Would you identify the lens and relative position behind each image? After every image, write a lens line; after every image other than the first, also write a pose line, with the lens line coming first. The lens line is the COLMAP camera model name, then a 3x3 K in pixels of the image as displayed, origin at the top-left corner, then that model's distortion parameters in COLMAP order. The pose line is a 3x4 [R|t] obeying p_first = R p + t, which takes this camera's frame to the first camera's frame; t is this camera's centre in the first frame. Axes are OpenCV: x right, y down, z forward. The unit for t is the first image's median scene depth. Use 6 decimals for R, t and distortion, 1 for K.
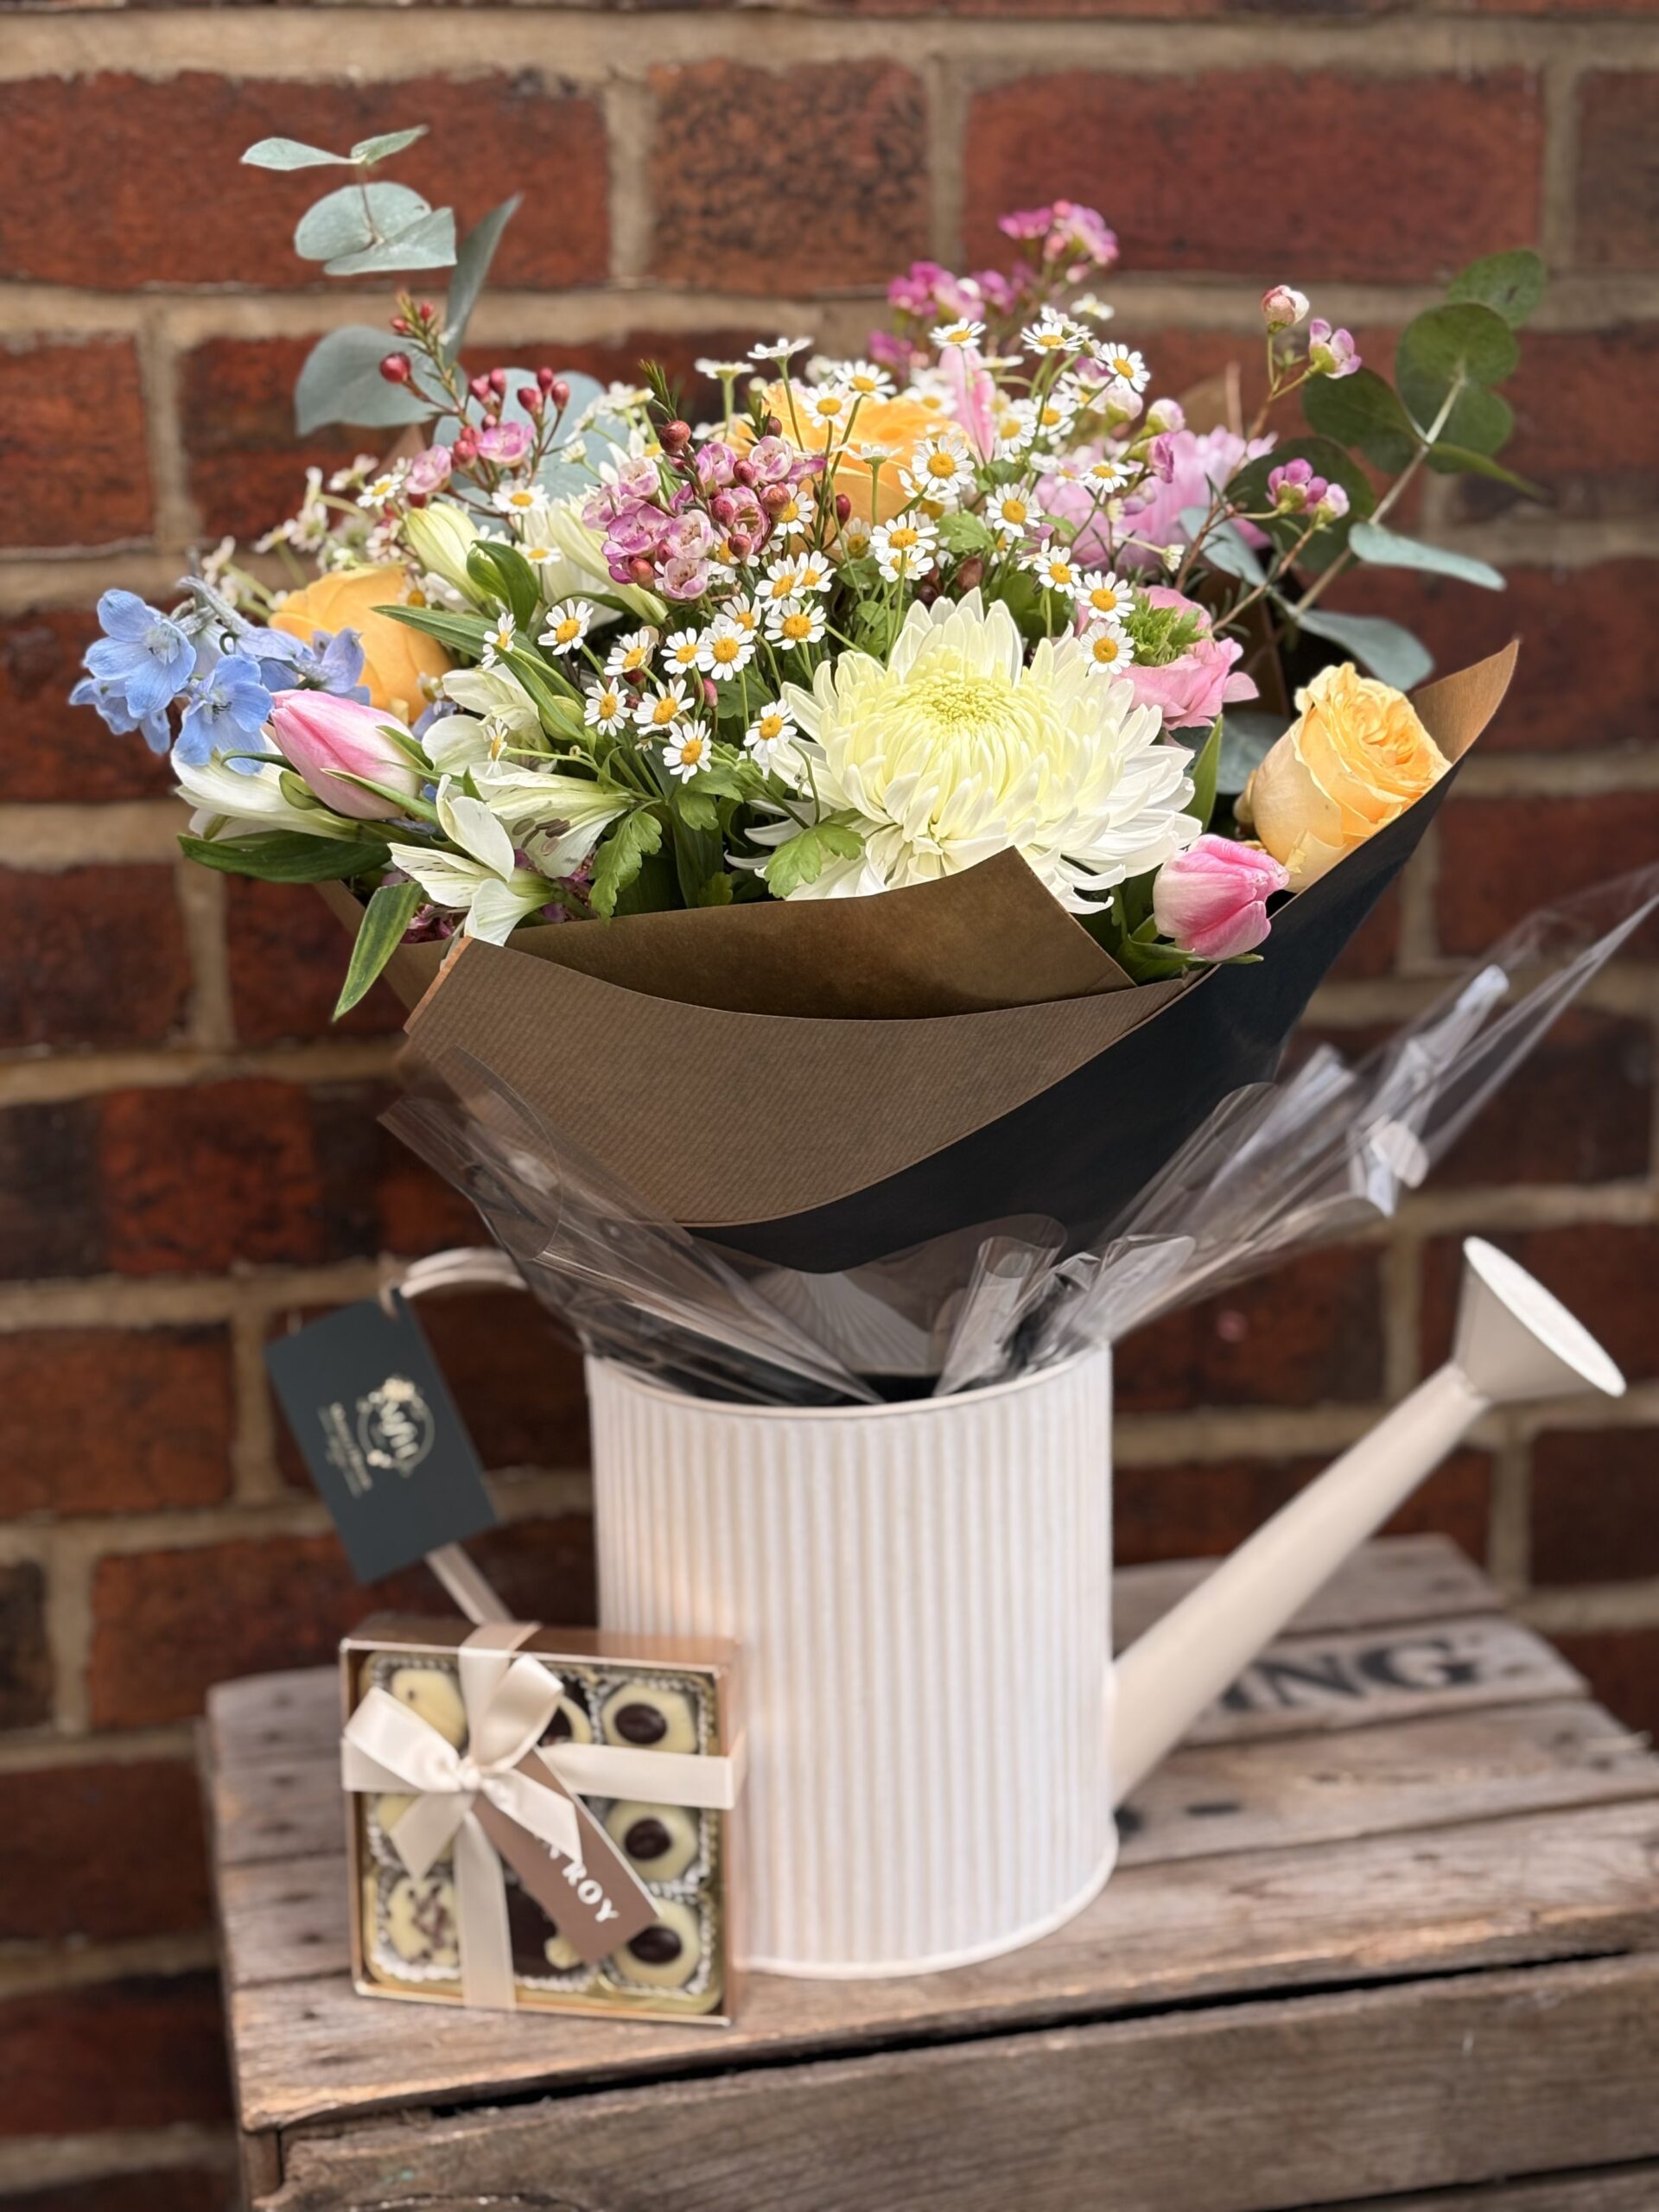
lens RADIAL K [[3336.7, 0, 815.0], [0, 3336.7, 1110.1], [0, 0, 1]] dist [0.121981, 0.000000]
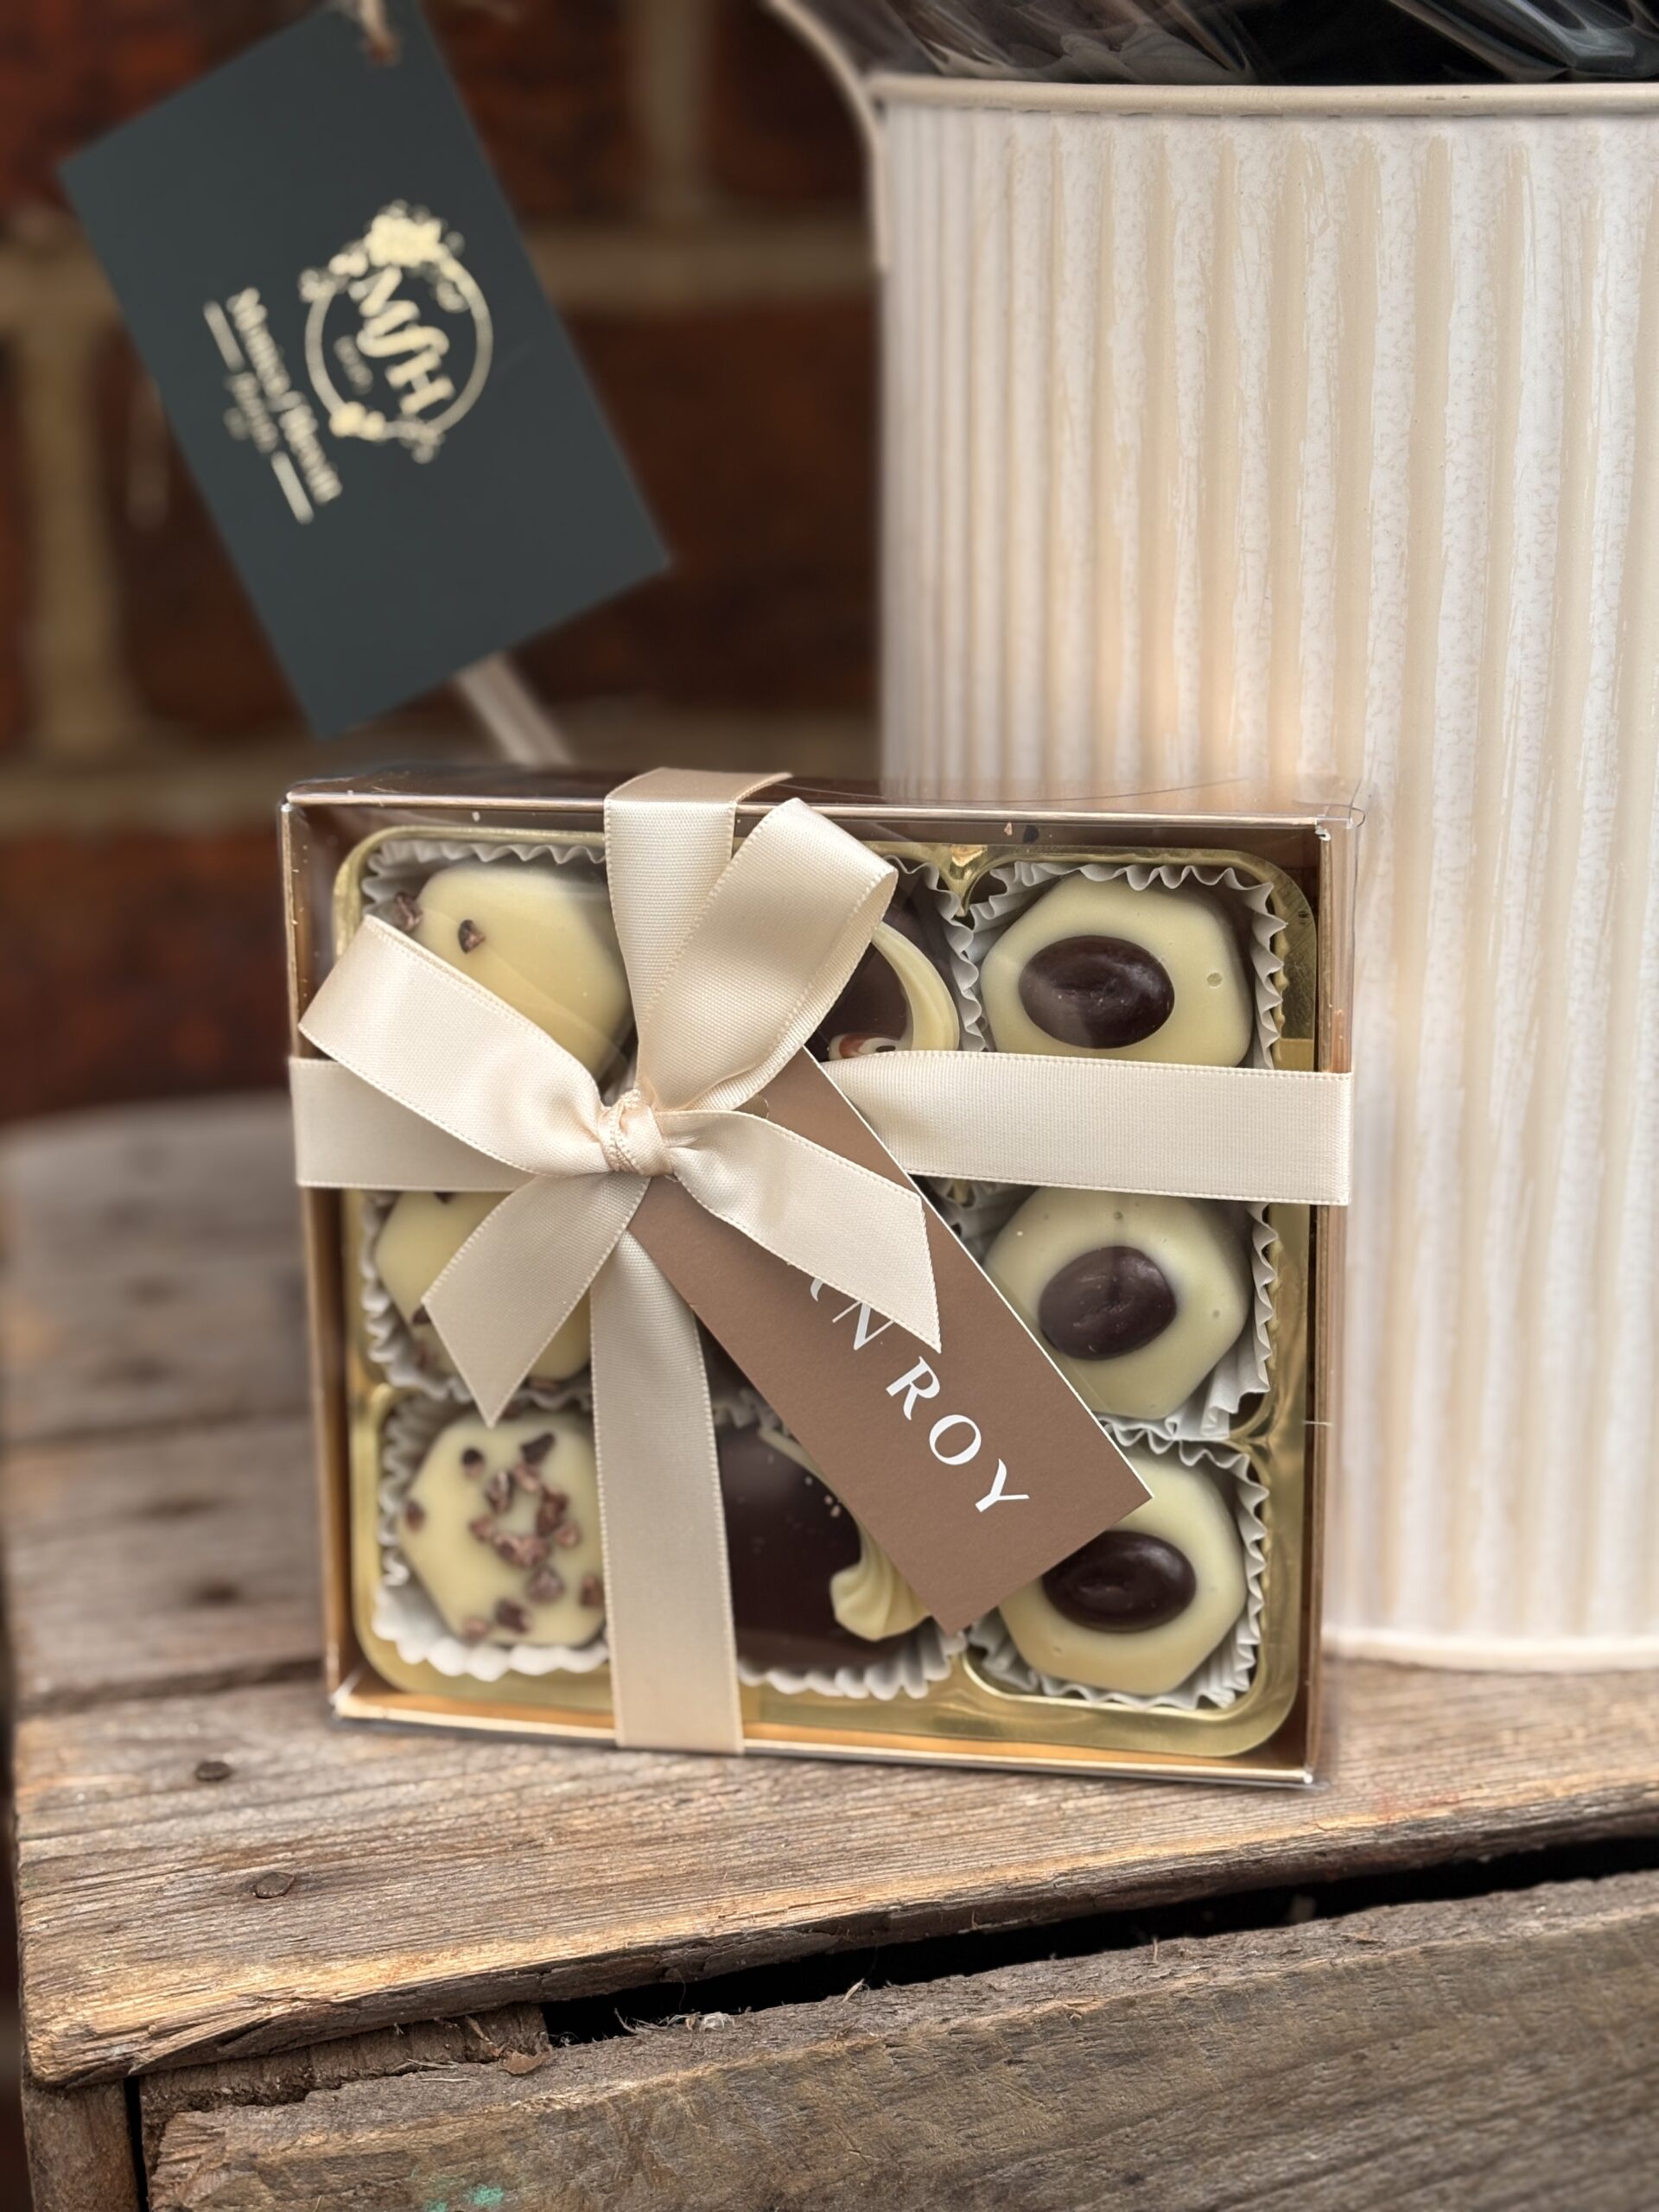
lens RADIAL K [[3336.7, 0, 841.3], [0, 3336.7, 1095.8], [0, 0, 1]] dist [0.121981, 0.000000]
pose [[0.999295, -0.006734, 0.036927, -0.092793], [0.004730, 0.998525, 0.054078, 0.172783], [-0.037237, -0.053866, 0.997854, 0.625353]]
